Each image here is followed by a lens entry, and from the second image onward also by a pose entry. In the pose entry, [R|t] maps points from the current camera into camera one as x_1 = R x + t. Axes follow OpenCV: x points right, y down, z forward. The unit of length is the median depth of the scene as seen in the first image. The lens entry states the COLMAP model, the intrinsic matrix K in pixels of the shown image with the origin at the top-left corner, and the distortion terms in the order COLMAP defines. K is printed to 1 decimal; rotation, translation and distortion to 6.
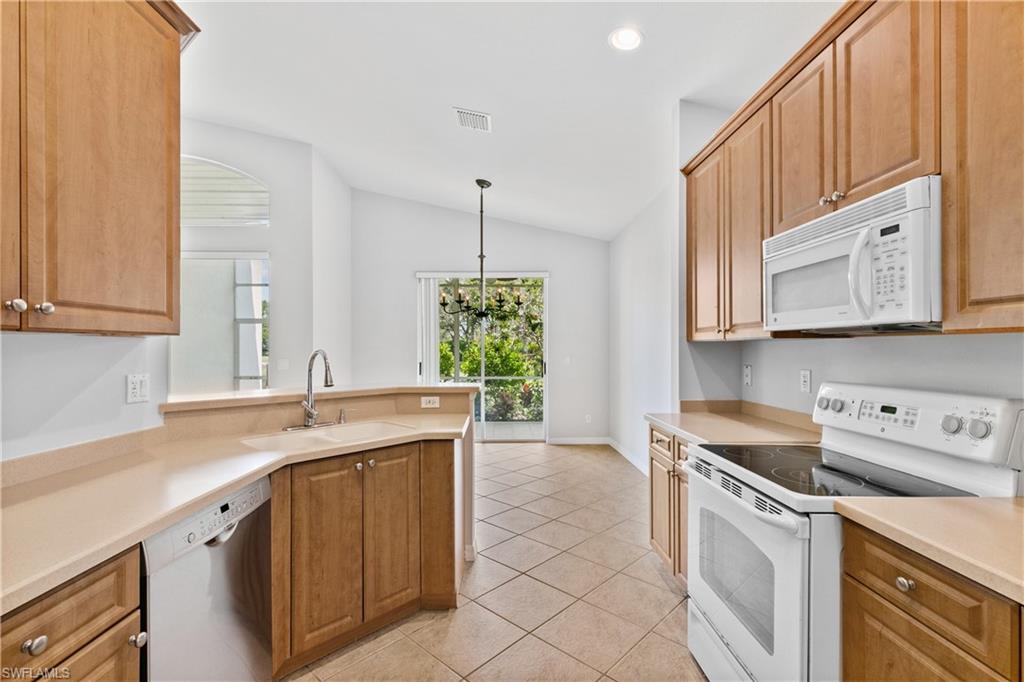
lens RADIAL K [[469.7, 0, 511.3], [0, 469.7, 346.1], [0, 0, 1]] dist [0.000953, 0.000660]
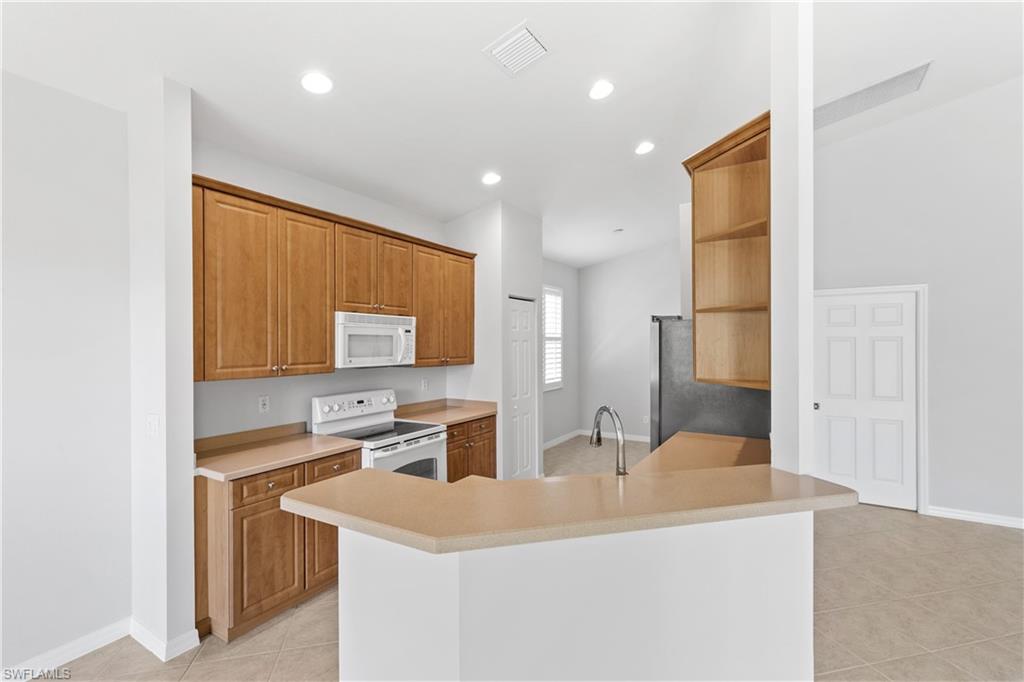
lens RADIAL K [[469.7, 0, 510.3], [0, 469.7, 342.8], [0, 0, 1]] dist [0.000953, 0.000660]
pose [[-0.846843, 0.001051, 0.531842, -0.989268], [-0.001161, 0.999992, -0.003826, -0.138816], [-0.531842, -0.003857, -0.846835, 2.513700]]
